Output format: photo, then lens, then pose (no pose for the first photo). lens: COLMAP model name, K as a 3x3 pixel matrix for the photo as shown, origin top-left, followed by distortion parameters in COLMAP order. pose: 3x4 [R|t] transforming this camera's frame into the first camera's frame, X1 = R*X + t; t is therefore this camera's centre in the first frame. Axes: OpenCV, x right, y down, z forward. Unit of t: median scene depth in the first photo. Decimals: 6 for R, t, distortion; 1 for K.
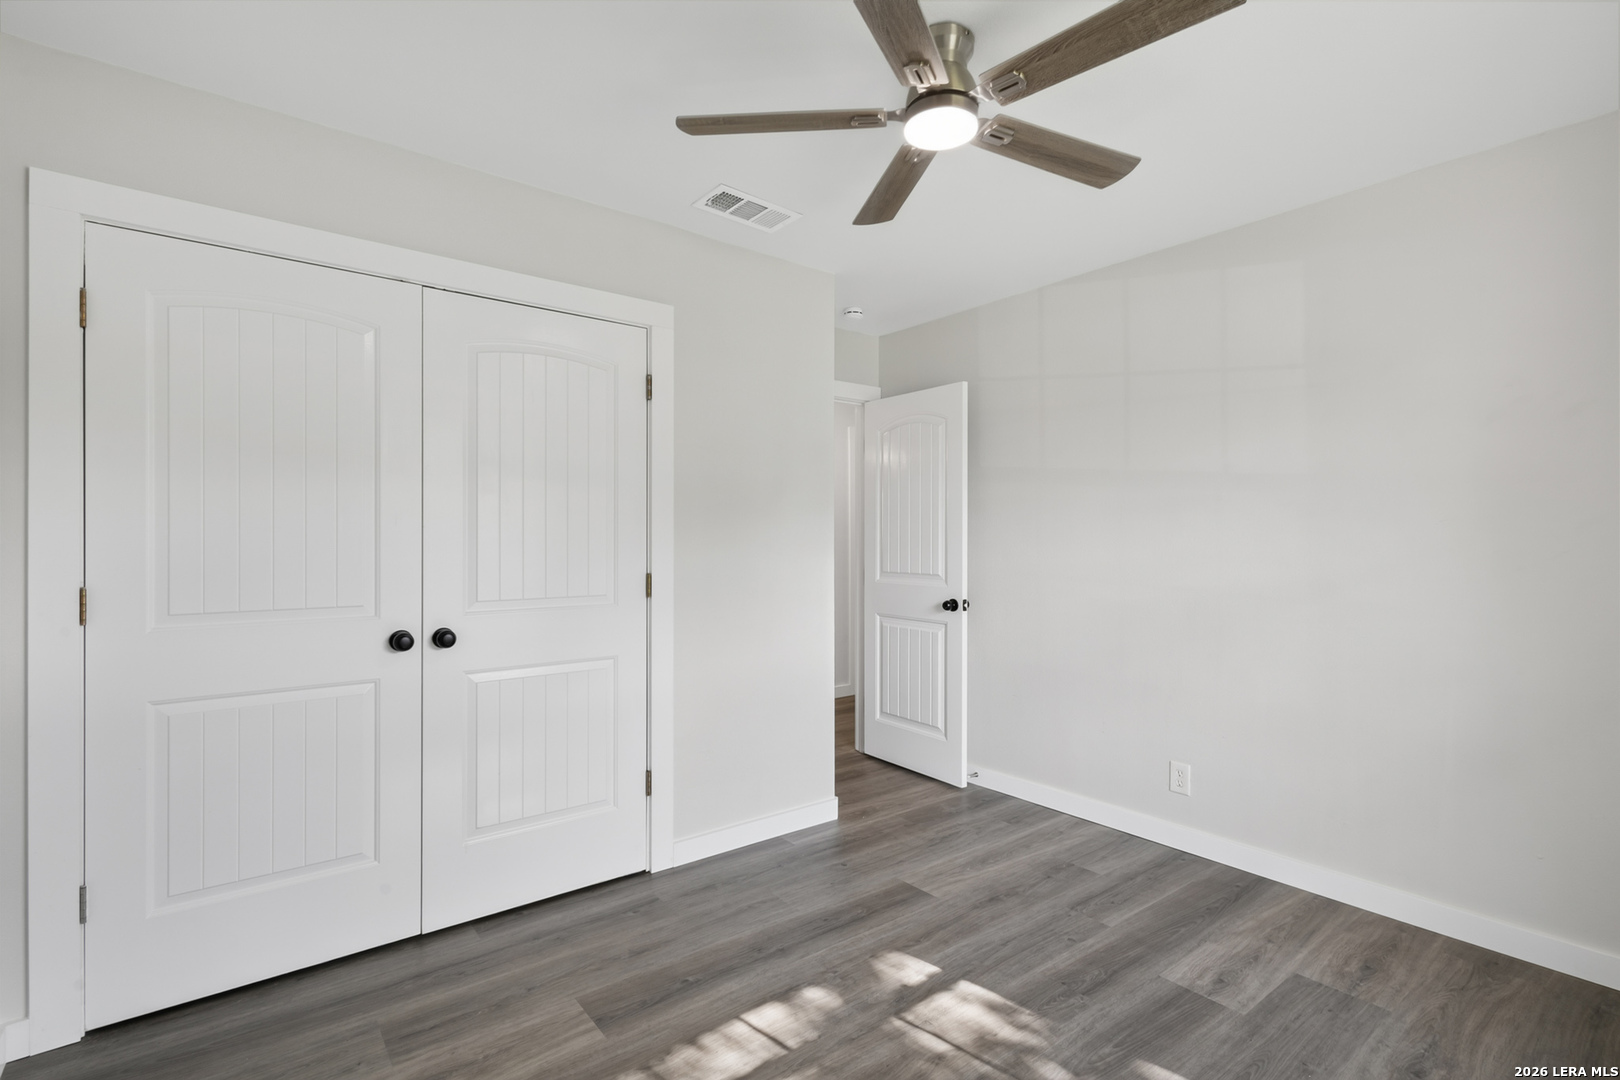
lens RADIAL K [[759.0, 0, 807.9], [0, 759.0, 543.3], [0, 0, 1]] dist [0.011579, -0.000571]
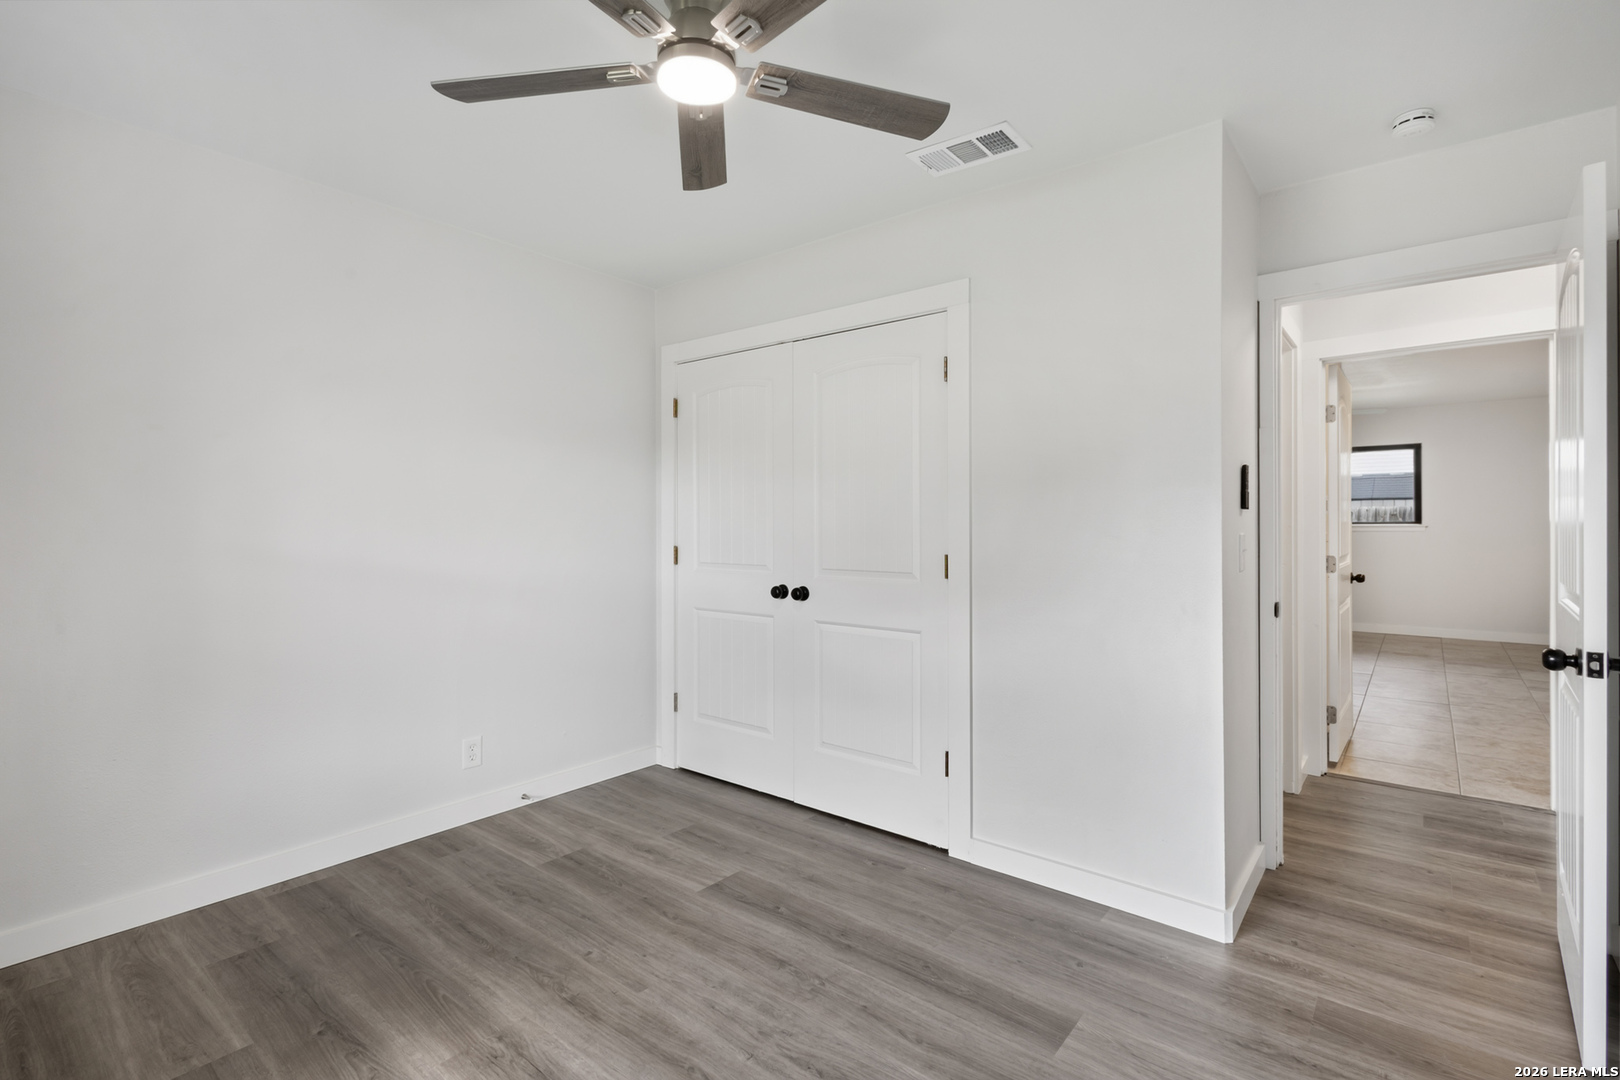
lens RADIAL K [[756.5, 0, 809.3], [0, 756.5, 534.3], [0, 0, 1]] dist [0.014578, -0.004917]
pose [[0.220021, 0.011565, -0.975427, 0.839572], [-0.004307, 0.999931, 0.010883, 0.003050], [0.975486, 0.001807, 0.220056, 0.703053]]
